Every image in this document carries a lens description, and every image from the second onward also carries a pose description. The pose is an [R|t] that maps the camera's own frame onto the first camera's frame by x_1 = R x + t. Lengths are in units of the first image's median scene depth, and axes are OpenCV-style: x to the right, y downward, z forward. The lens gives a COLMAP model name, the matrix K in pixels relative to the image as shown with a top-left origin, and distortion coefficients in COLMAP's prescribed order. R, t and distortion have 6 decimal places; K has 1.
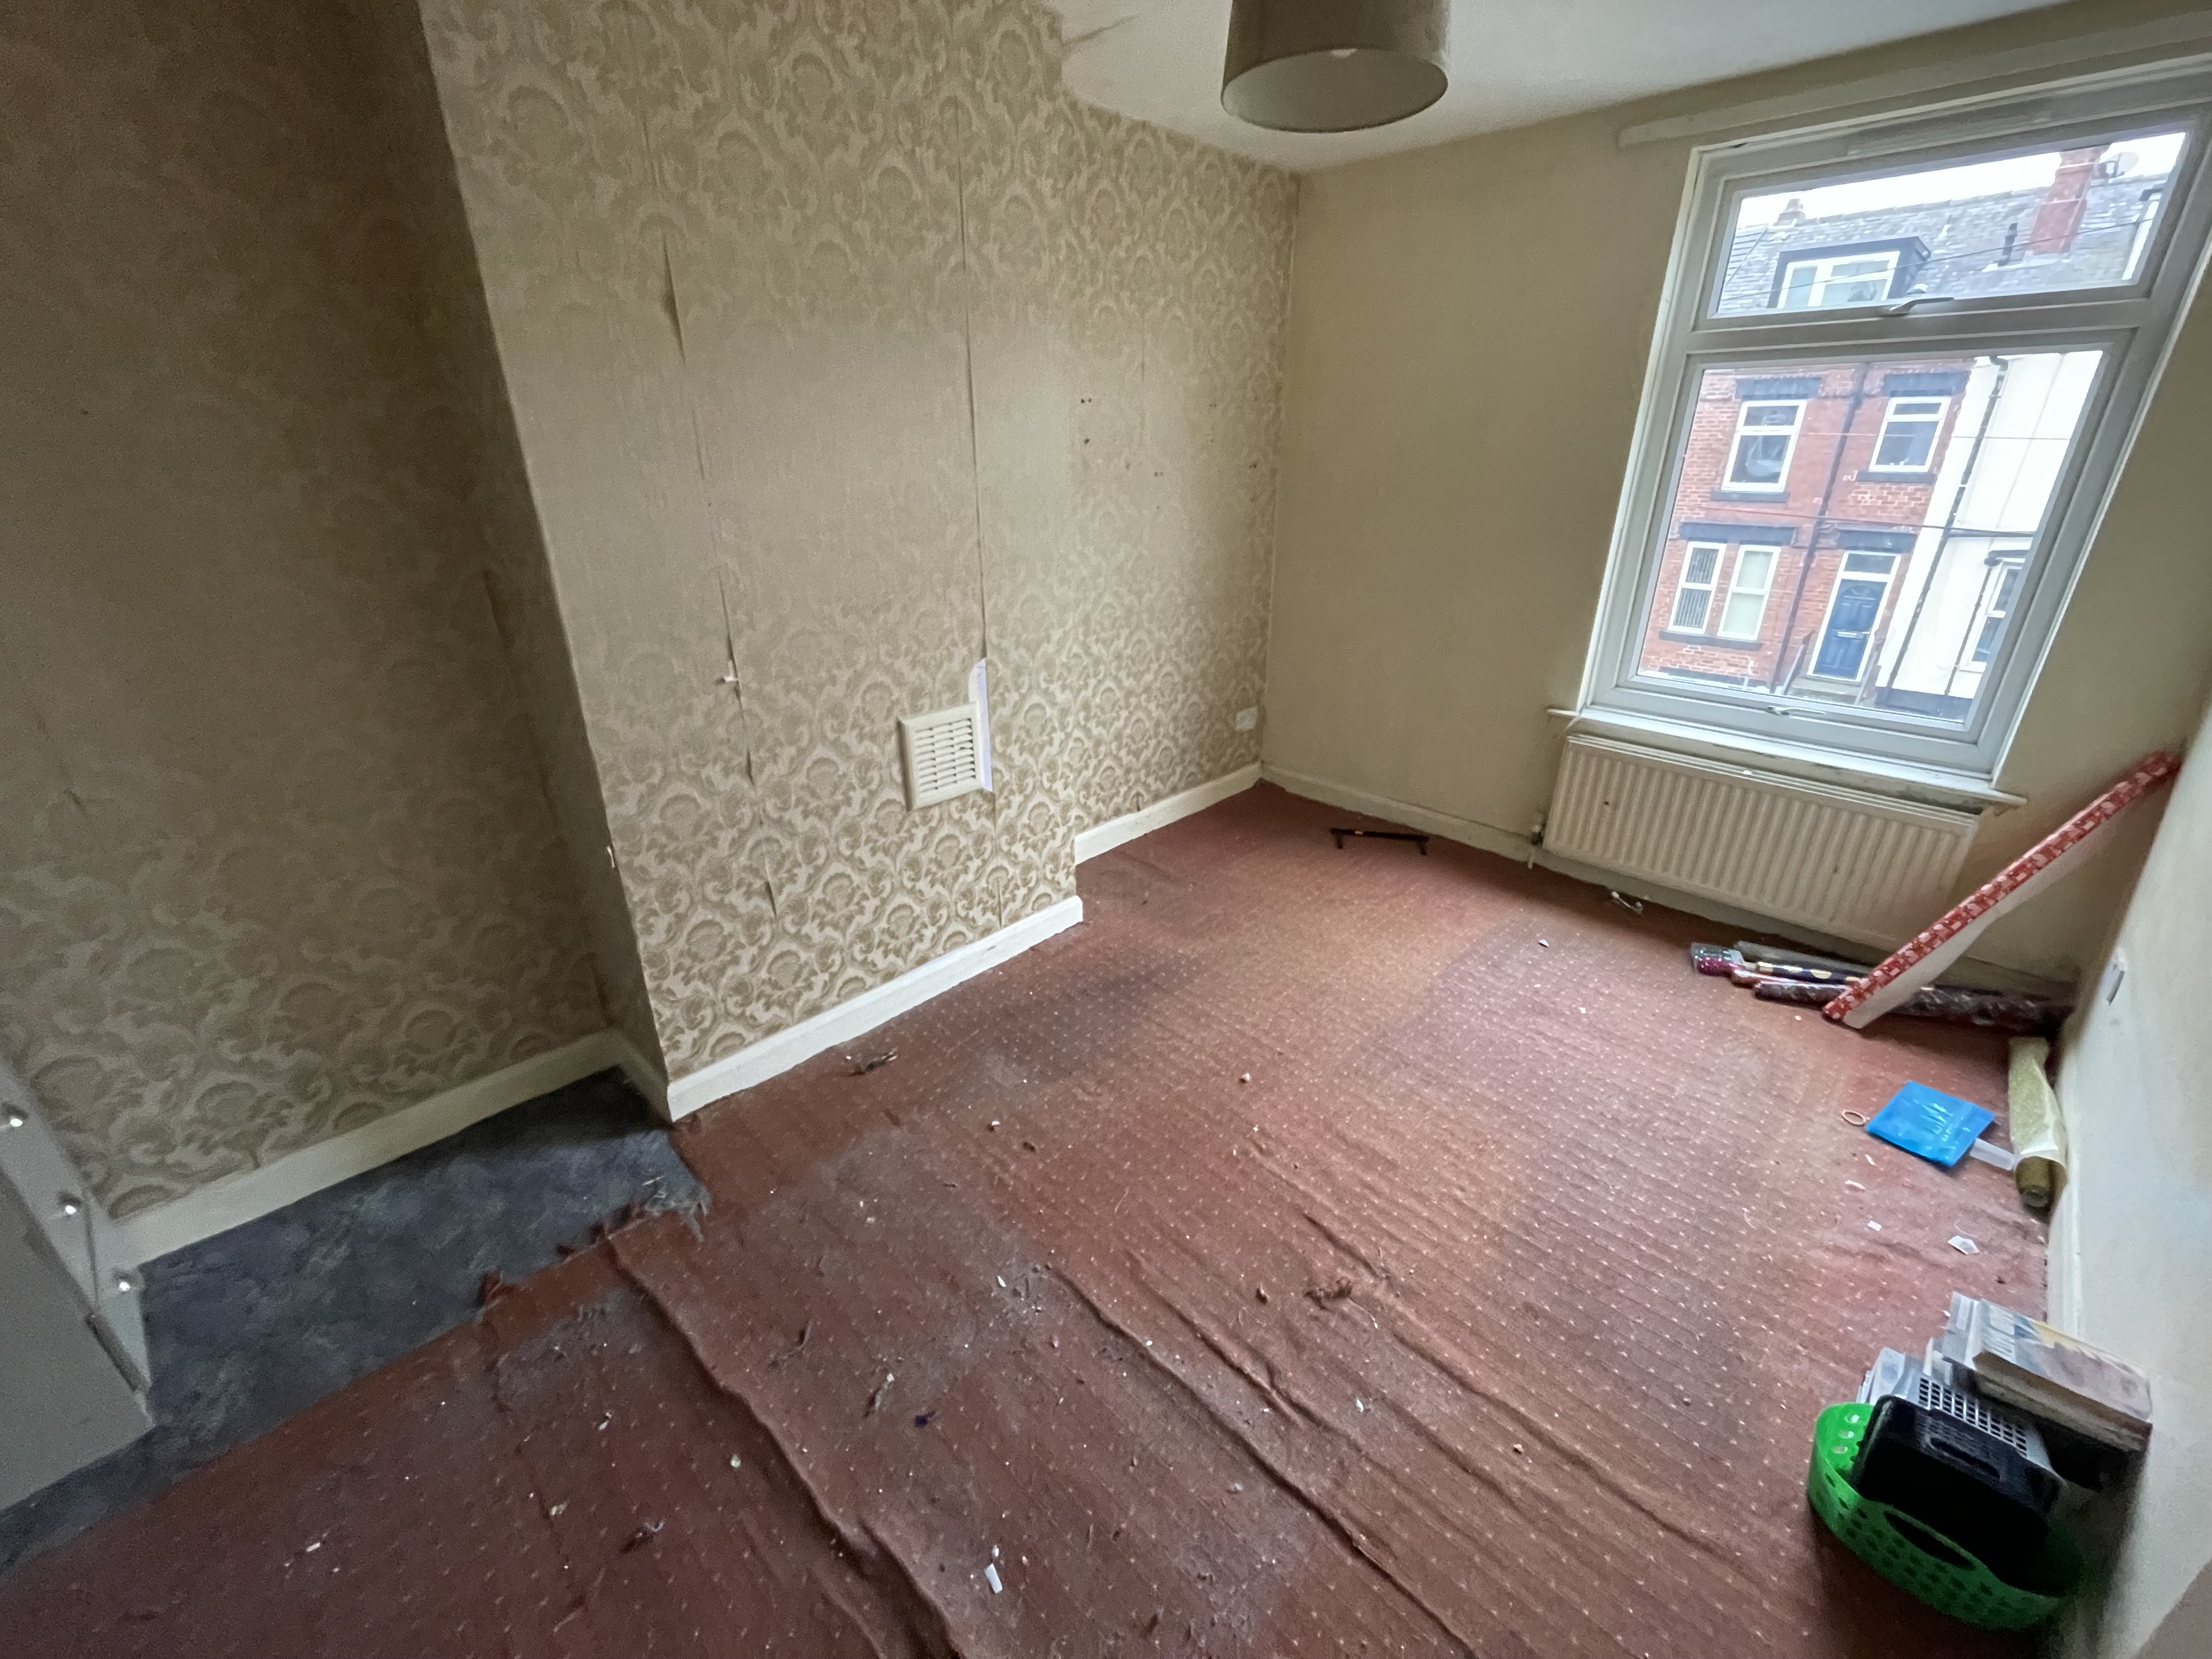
lens RADIAL K [[907.1, 0, 1118.9], [0, 907.1, 834.3], [0, 0, 1]] dist [-0.002745, 0.000172]
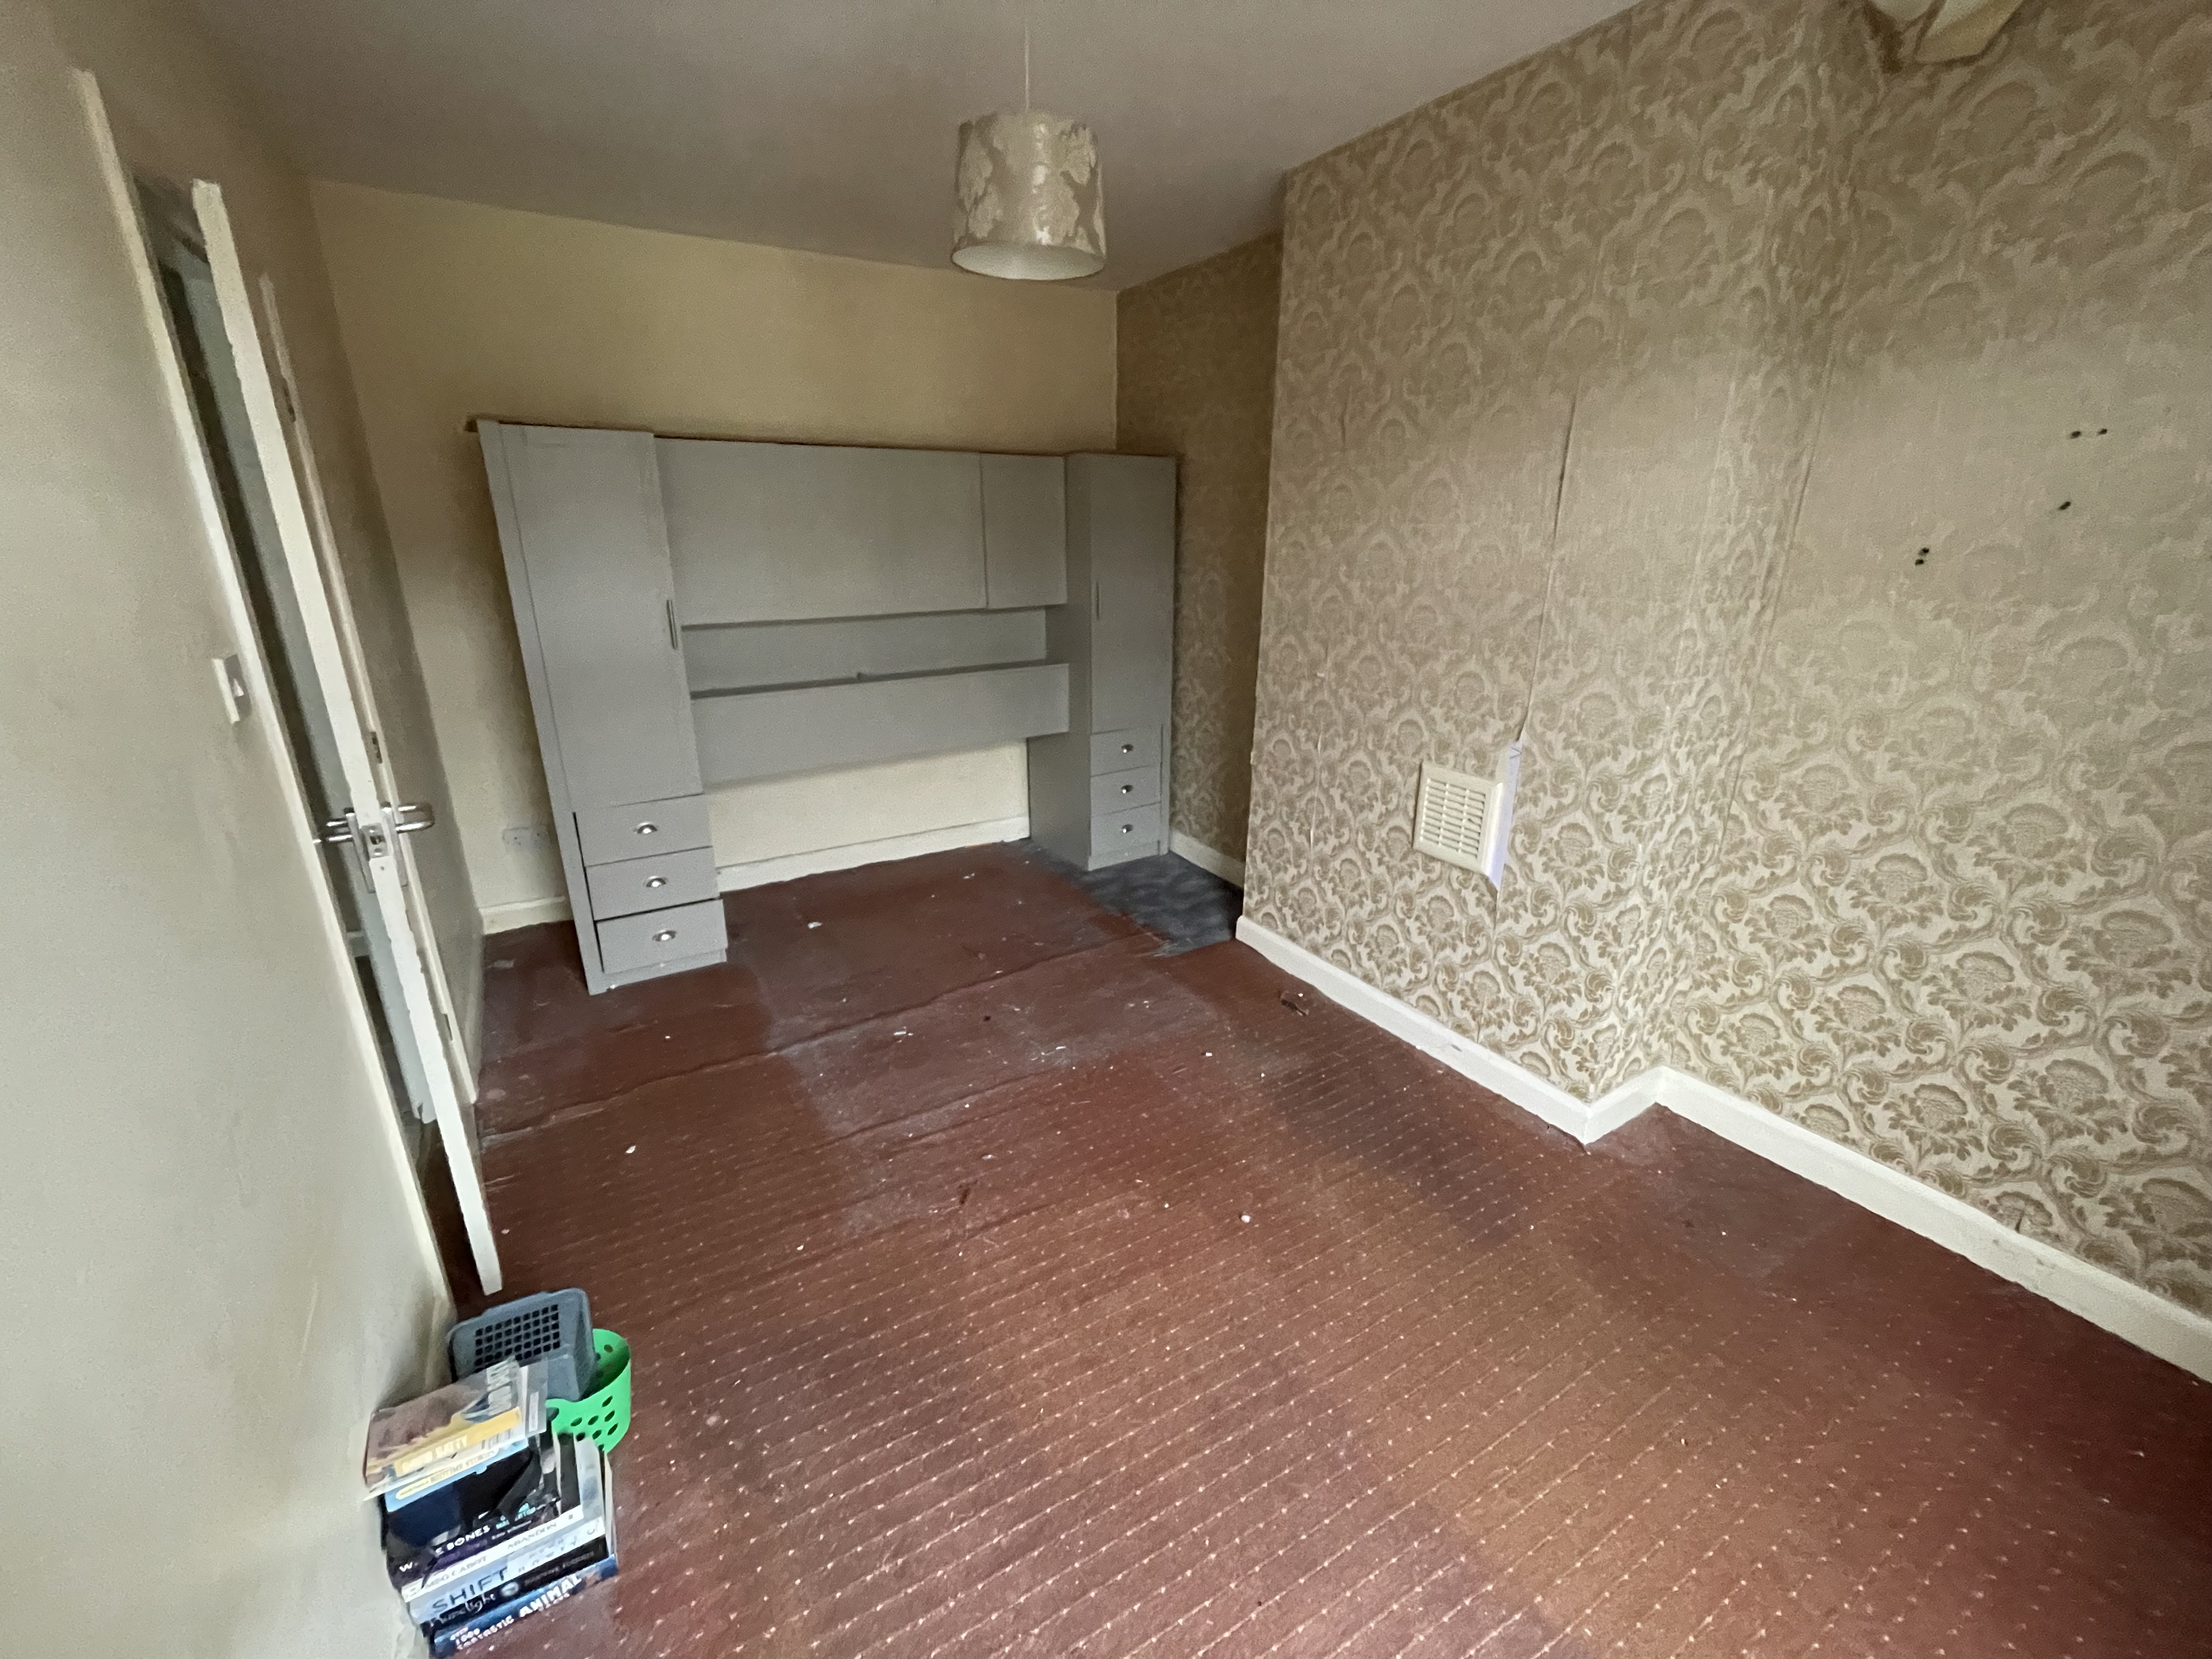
lens RADIAL K [[907.1, 0, 1116.5], [0, 907.1, 825.2], [0, 0, 1]] dist [-0.002745, 0.000172]
pose [[-0.248348, 0.309195, -0.917999, 0.770049], [-0.390814, 0.835153, 0.387019, -0.303938], [0.886334, 0.454882, -0.086570, 0.730052]]
